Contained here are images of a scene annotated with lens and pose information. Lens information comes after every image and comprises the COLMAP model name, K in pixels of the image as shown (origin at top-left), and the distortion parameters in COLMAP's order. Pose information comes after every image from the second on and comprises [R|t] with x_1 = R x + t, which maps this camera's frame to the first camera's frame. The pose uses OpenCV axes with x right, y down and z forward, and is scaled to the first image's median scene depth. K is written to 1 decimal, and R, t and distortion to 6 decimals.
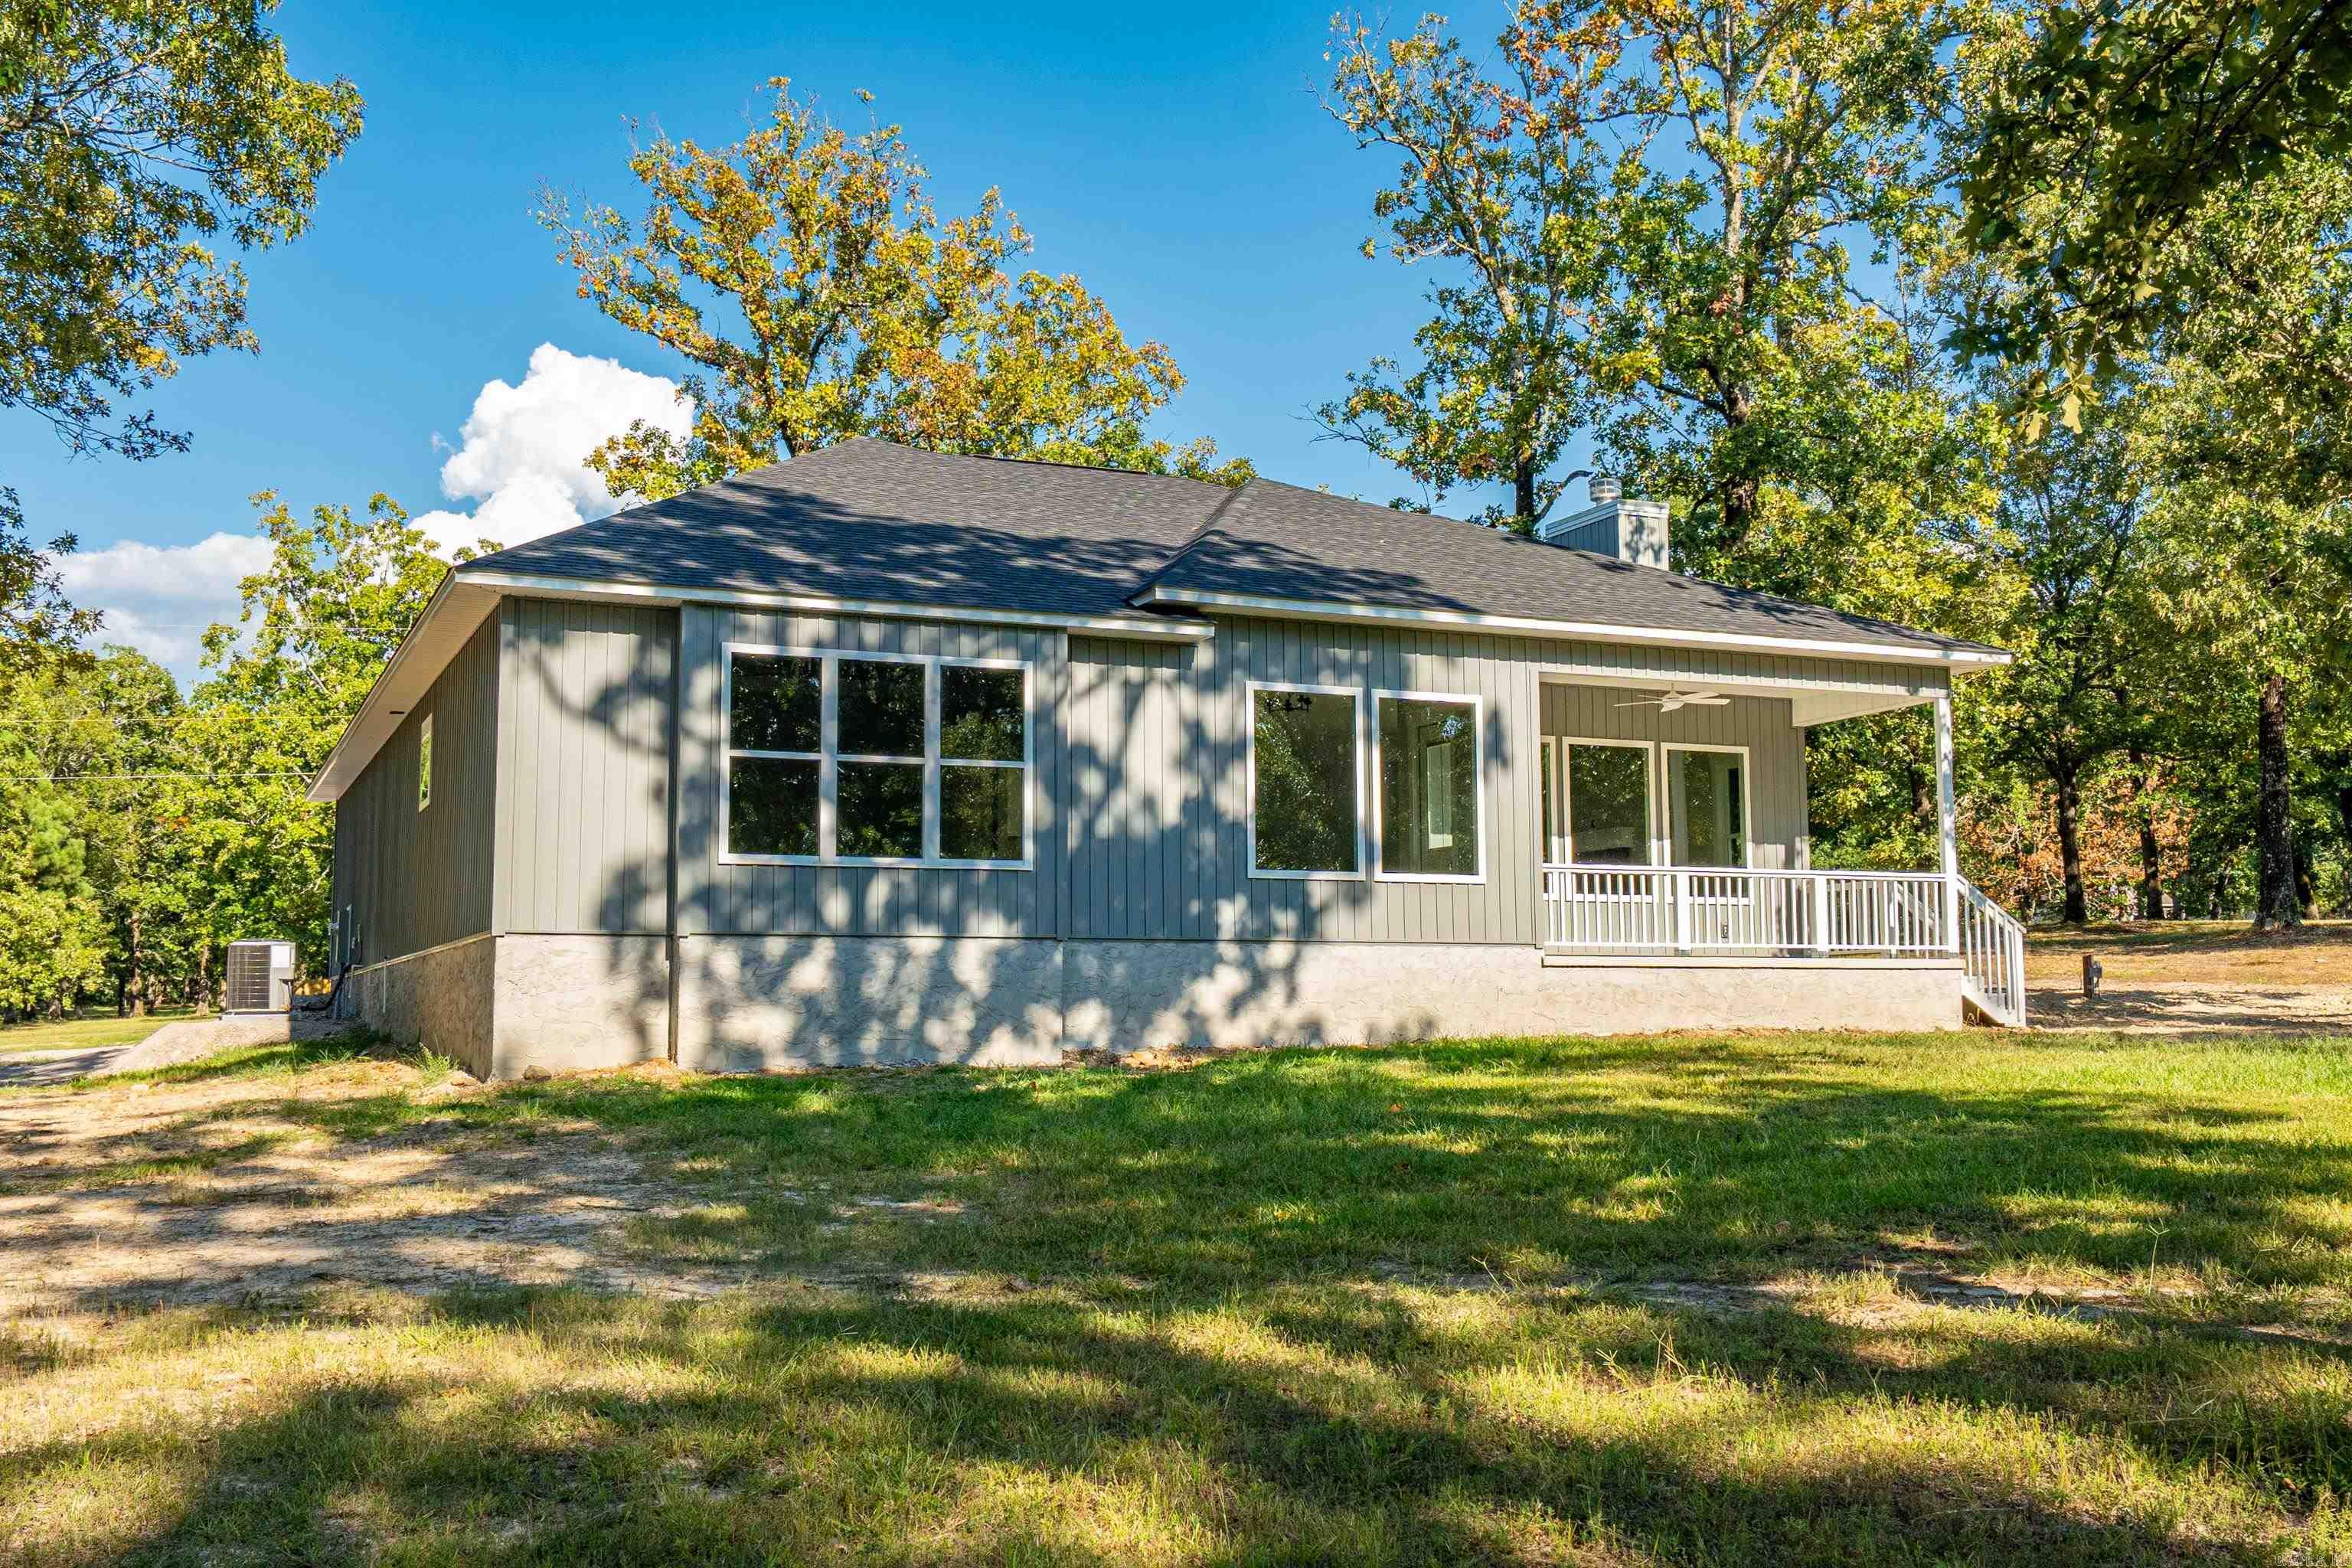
lens RADIAL K [[2225.2, 0, 1174.8], [0, 2225.2, 793.9], [0, 0, 1]] dist [-0.004397, -0.000168]
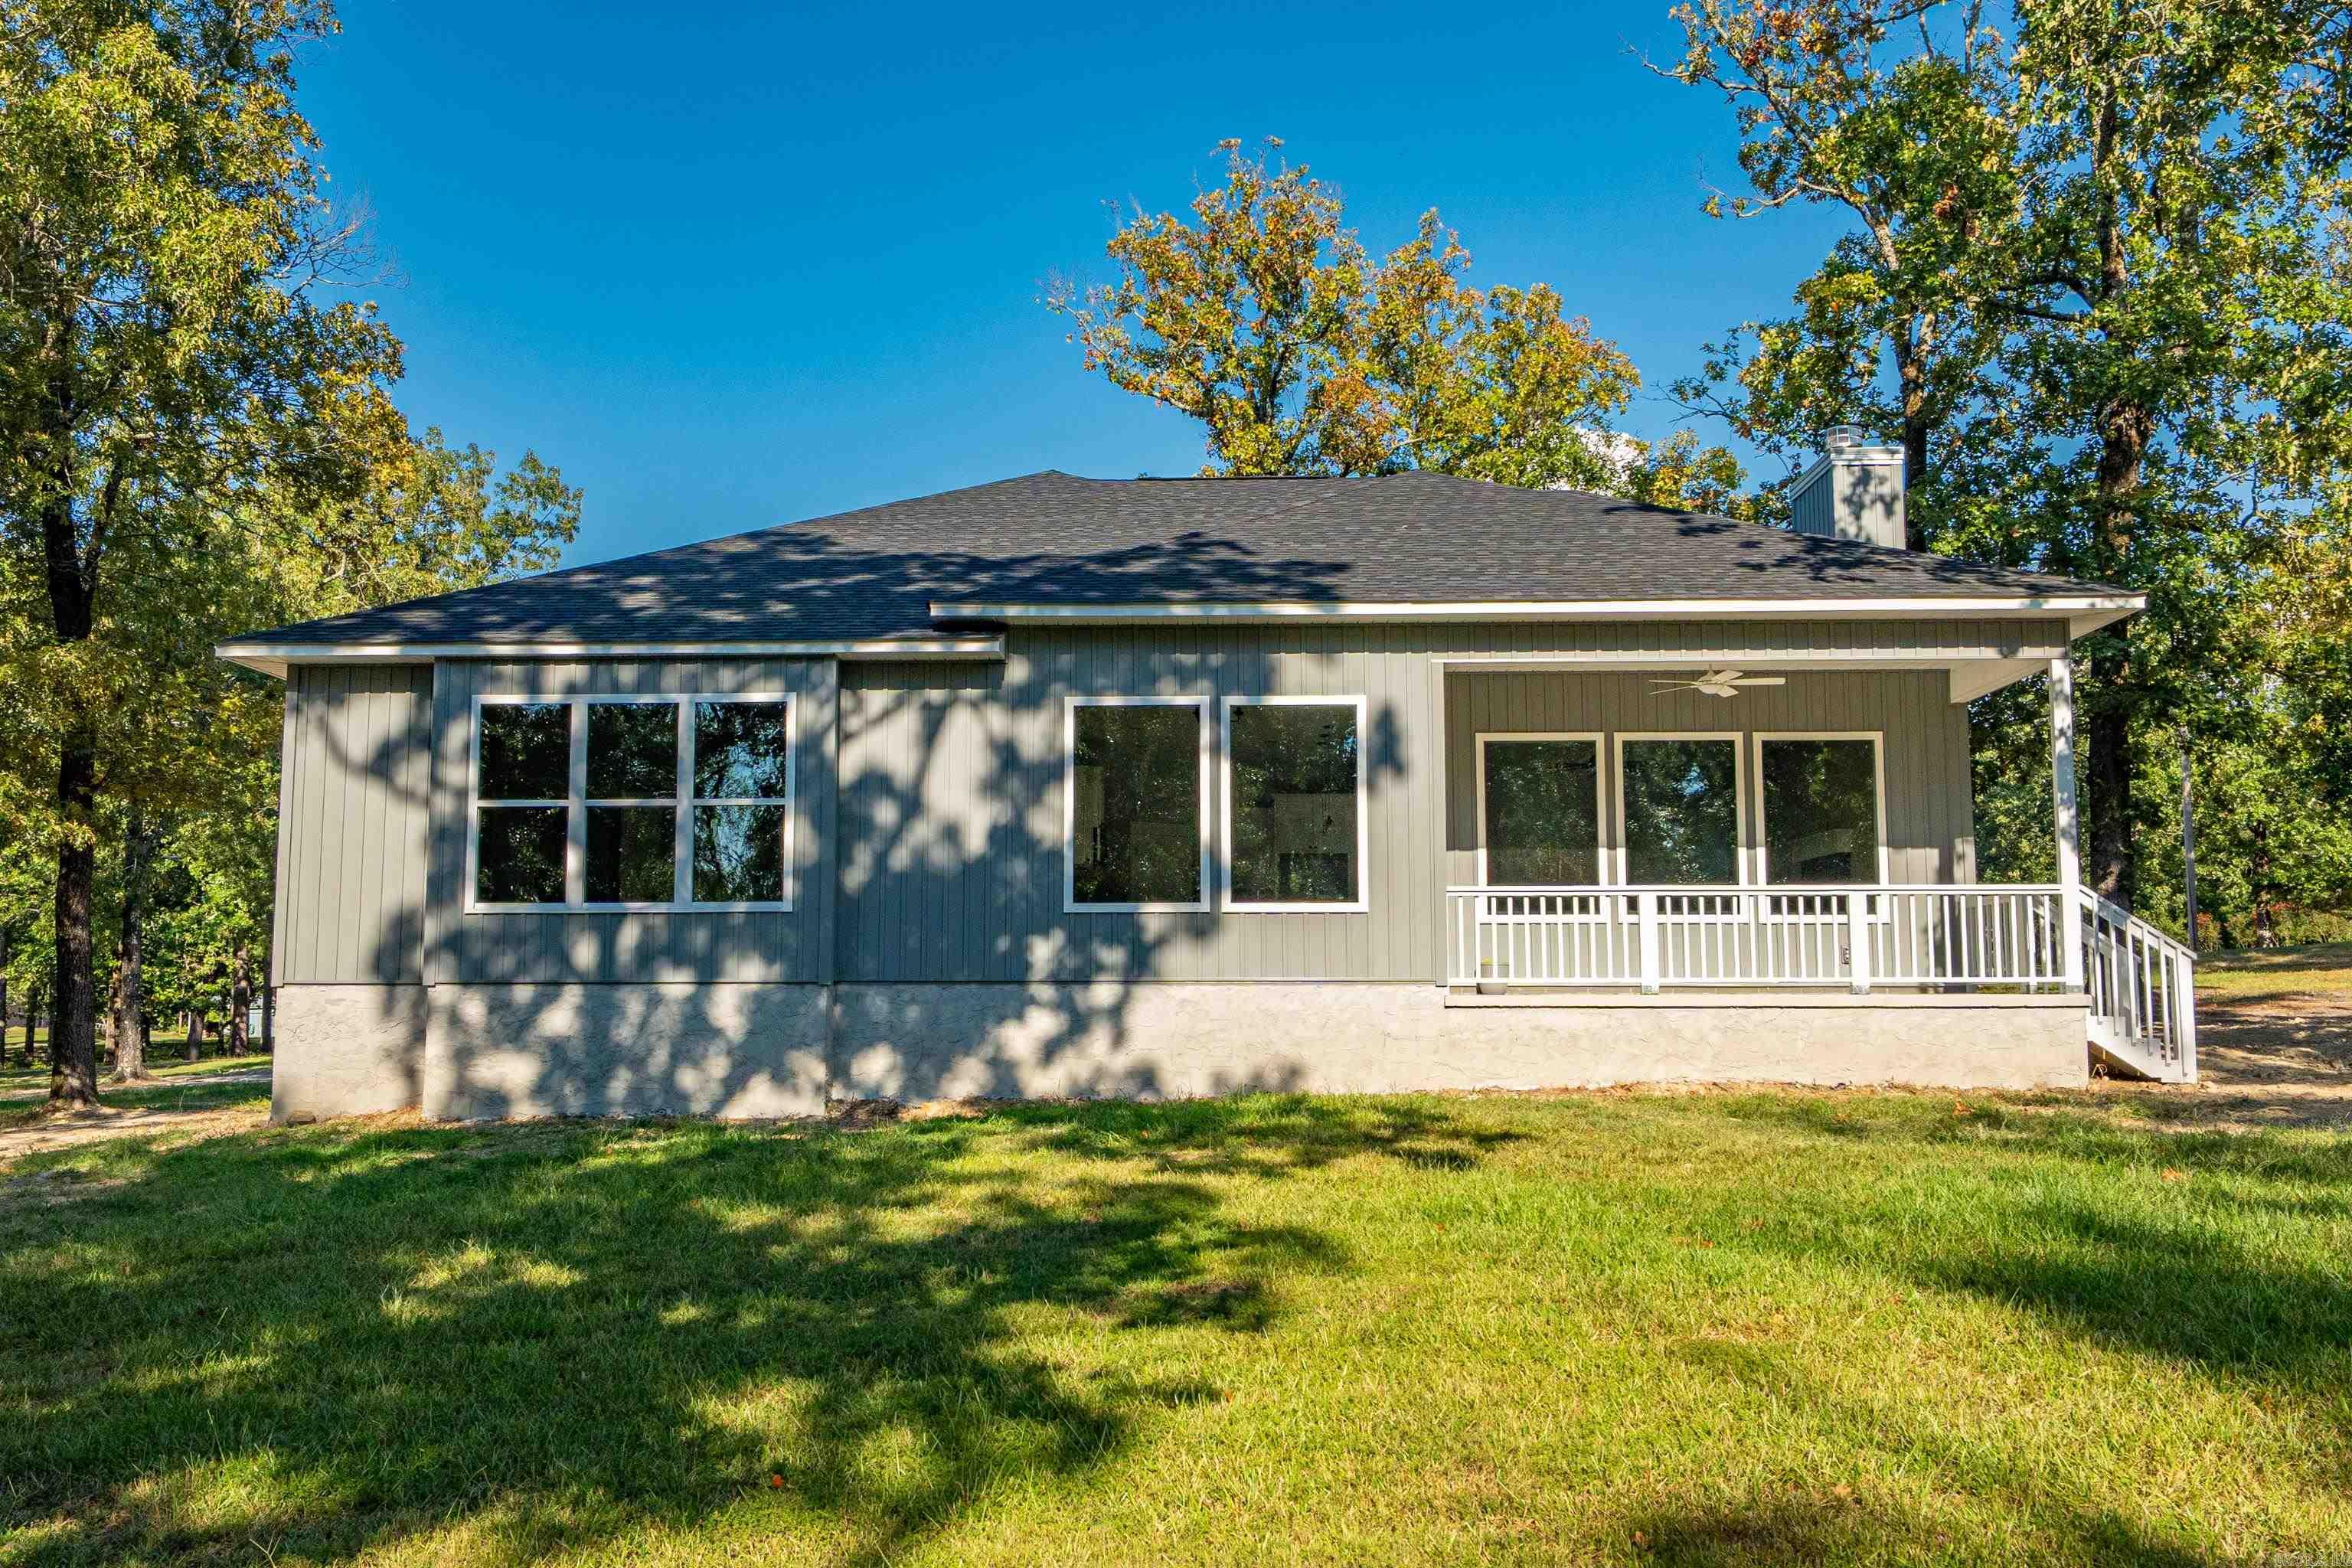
lens RADIAL K [[1999.8, 0, 1176.0], [0, 1999.8, 784.0], [0, 0, 1]] dist [0.004801, -0.001295]
pose [[0.904375, -0.042274, -0.424641, 0.429116], [0.038894, 0.999105, -0.016629, 0.000945], [0.424963, -0.001477, 0.905209, 0.276523]]
